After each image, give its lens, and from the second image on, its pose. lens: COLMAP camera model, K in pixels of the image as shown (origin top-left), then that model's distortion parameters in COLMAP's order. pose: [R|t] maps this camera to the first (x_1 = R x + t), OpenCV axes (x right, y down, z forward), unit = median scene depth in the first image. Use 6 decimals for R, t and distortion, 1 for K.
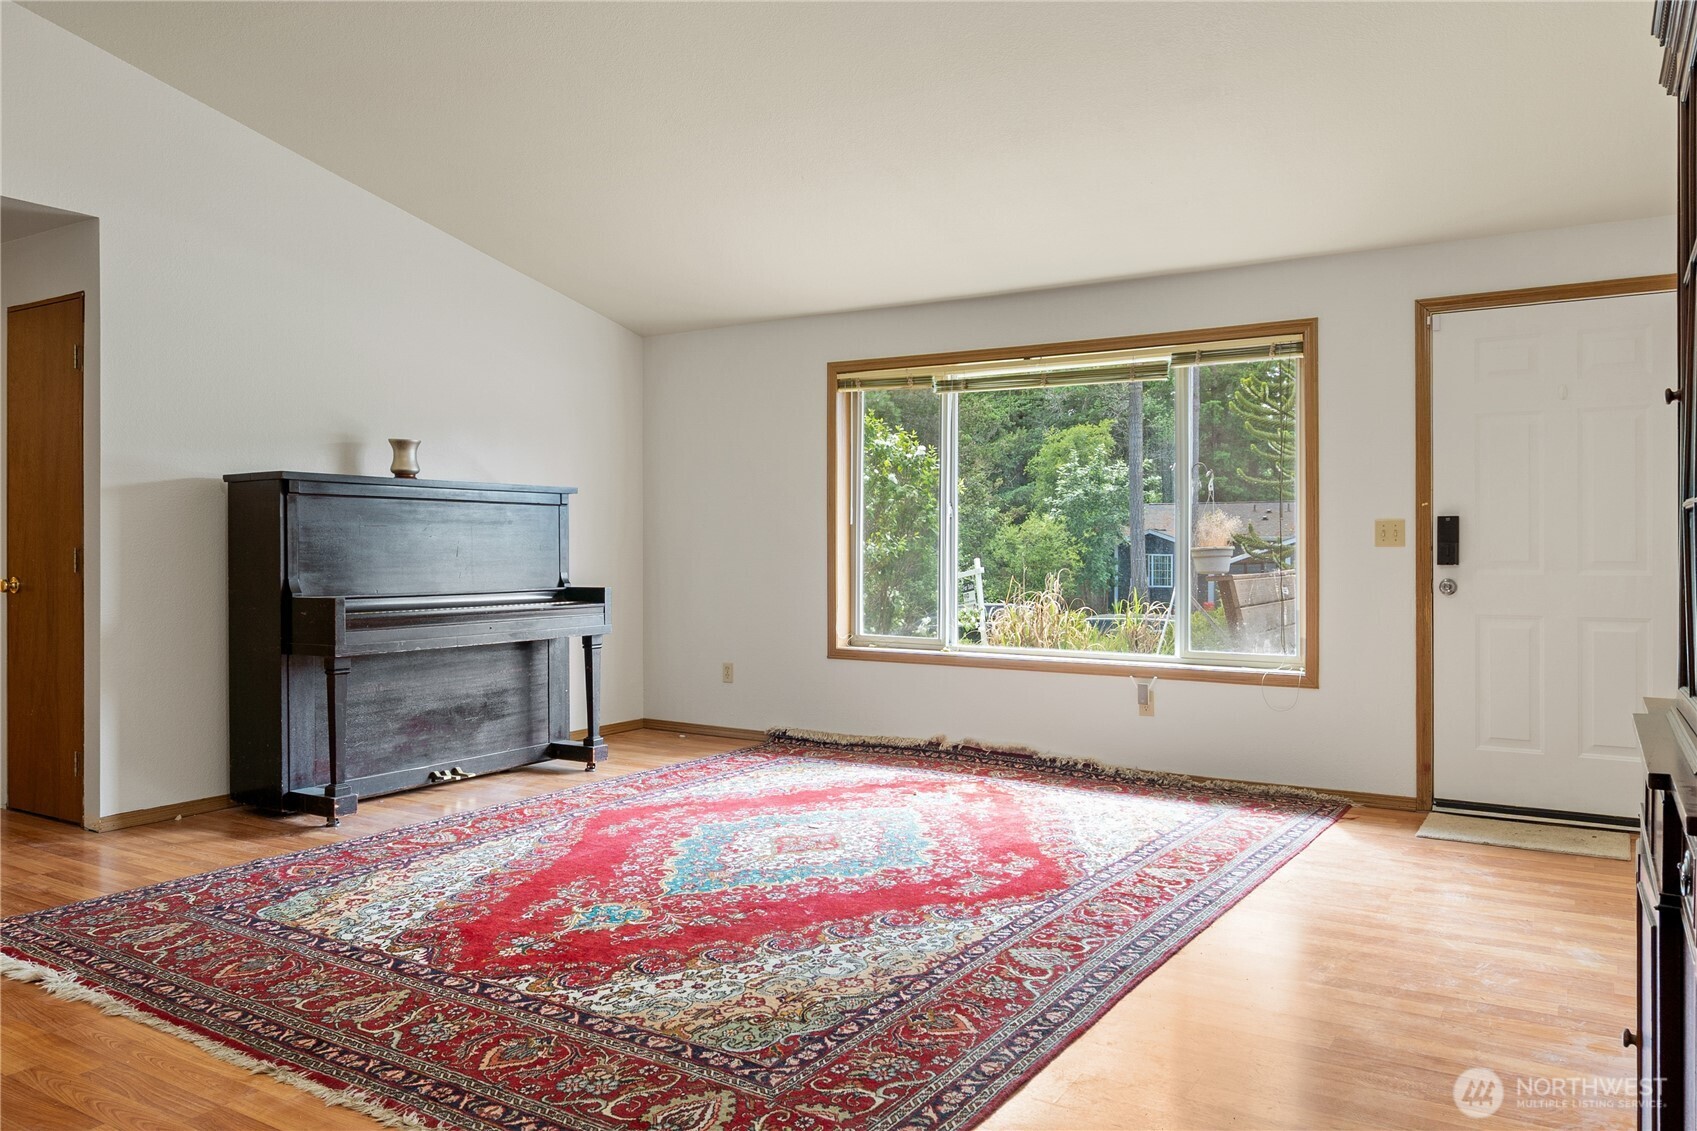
lens RADIAL K [[1203.1, 0, 835.5], [0, 1203.1, 558.0], [0, 0, 1]] dist [-0.005027, 0.001890]
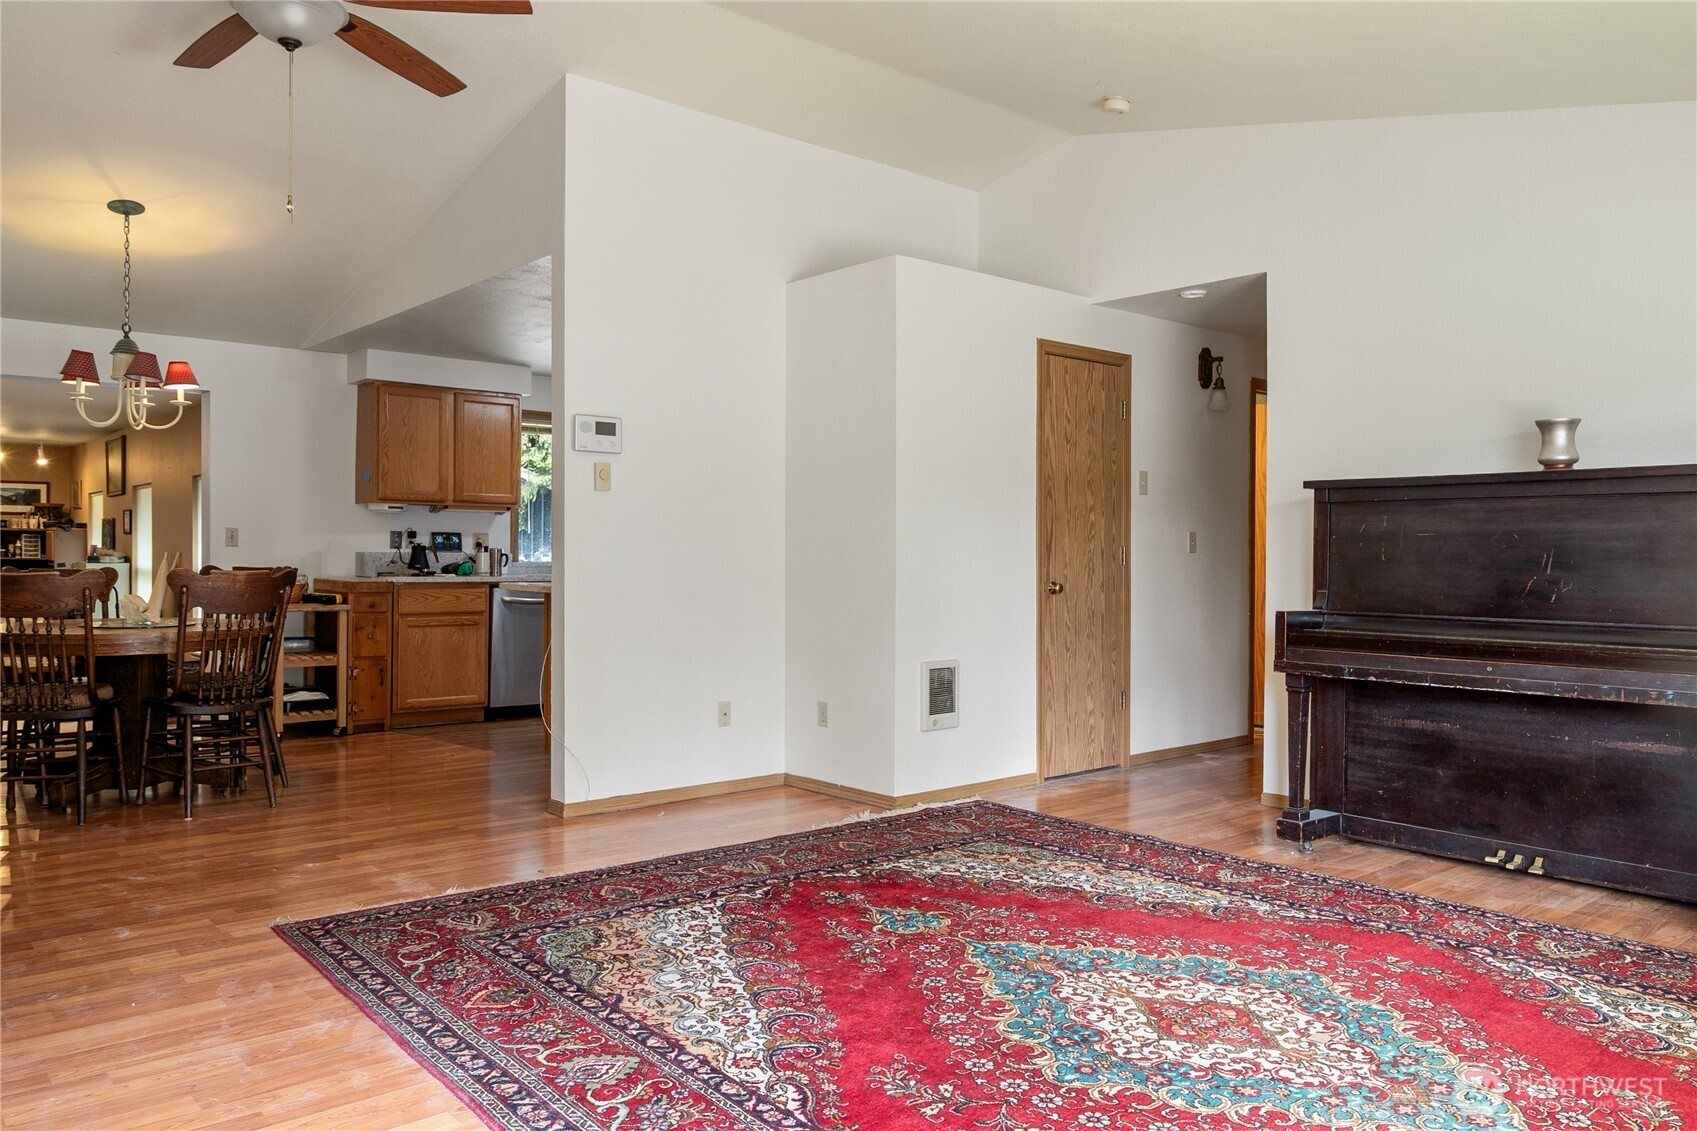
lens RADIAL K [[1203.1, 0, 853.9], [0, 1203.1, 575.5], [0, 0, 1]] dist [-0.005027, 0.001890]
pose [[-0.283388, 0.014574, -0.958895, 0.868033], [-0.015451, 0.999685, 0.019760, -0.012606], [0.958881, 0.020416, -0.283073, 1.361180]]
